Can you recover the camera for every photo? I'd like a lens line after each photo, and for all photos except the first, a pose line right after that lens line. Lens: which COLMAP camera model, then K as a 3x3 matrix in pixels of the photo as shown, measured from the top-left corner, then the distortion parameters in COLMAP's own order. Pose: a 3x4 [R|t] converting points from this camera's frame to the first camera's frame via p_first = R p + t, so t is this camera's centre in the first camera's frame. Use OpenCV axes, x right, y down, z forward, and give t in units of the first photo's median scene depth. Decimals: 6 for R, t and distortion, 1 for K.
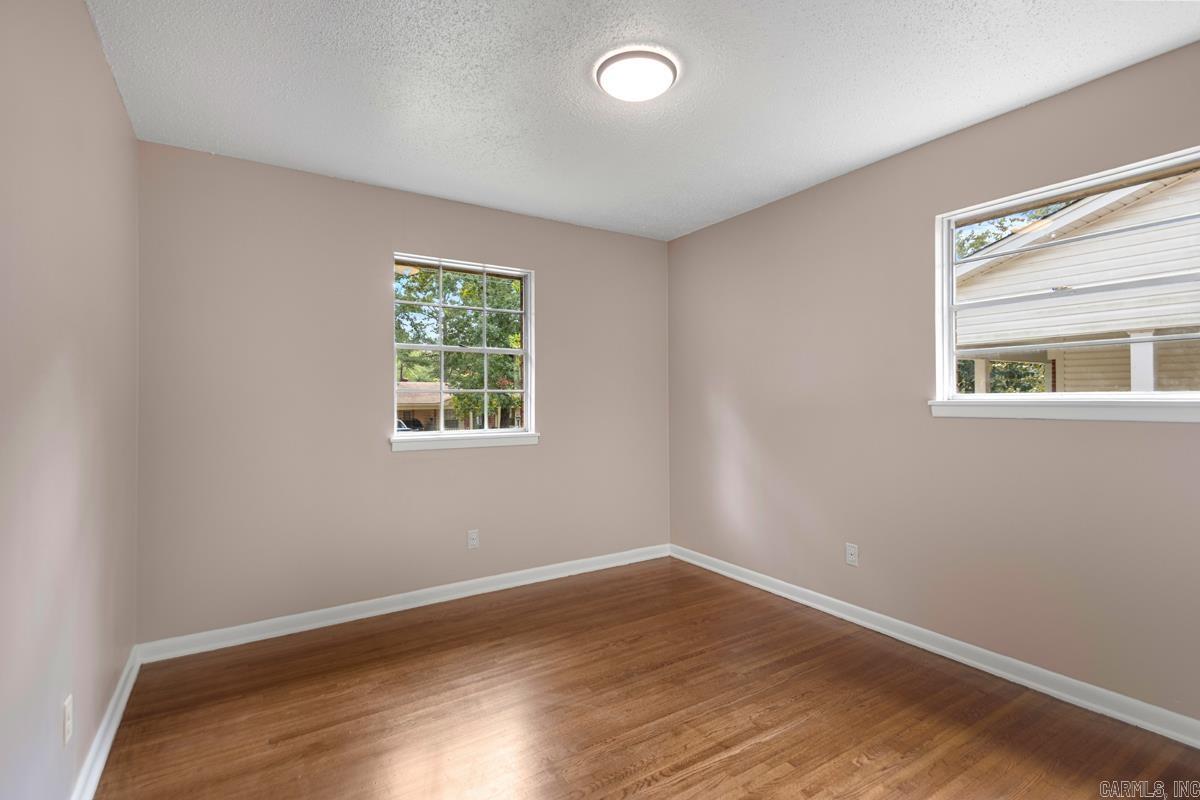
lens RADIAL K [[558.2, 0, 612.0], [0, 558.2, 398.1], [0, 0, 1]] dist [0.040006, -0.016327]
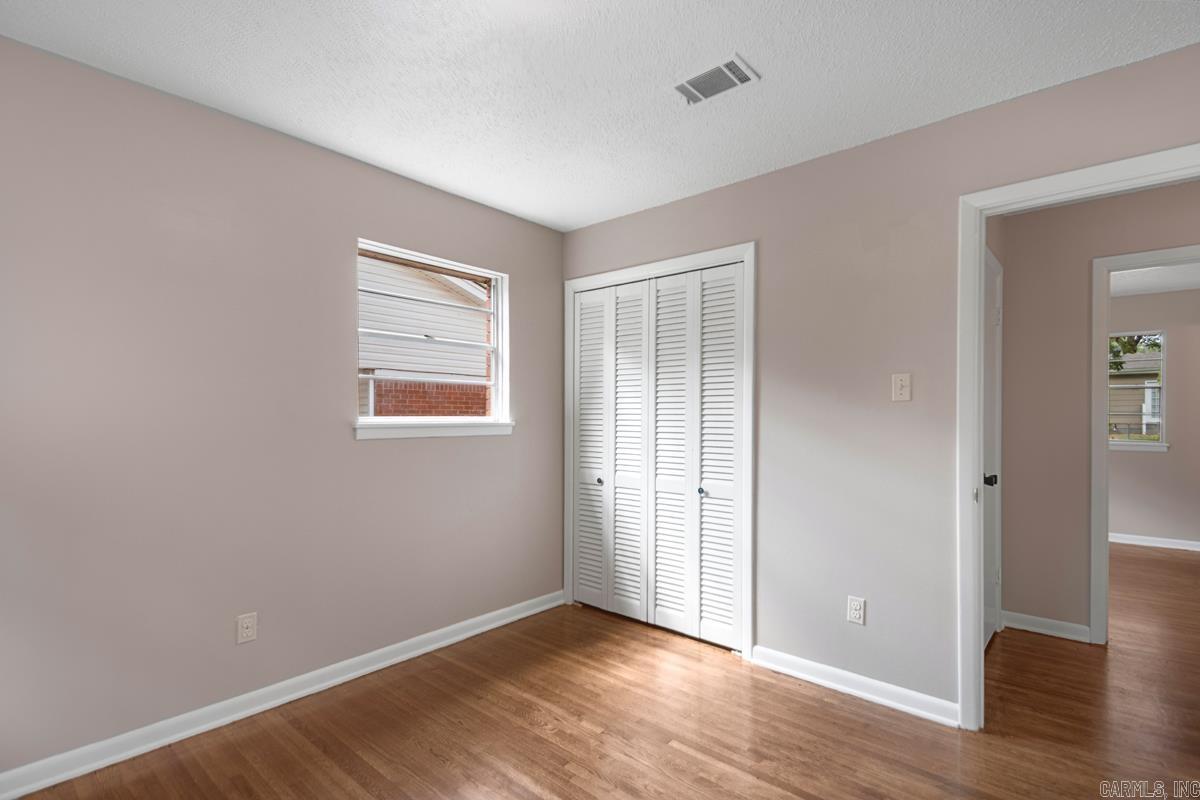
lens RADIAL K [[555.6, 0, 608.5], [0, 555.6, 417.0], [0, 0, 1]] dist [0.038641, -0.020065]
pose [[-0.262386, 0.010324, 0.964908, -0.567823], [0.007461, 0.999935, -0.008670, 0.004009], [-0.964934, 0.004924, -0.262445, 0.935261]]
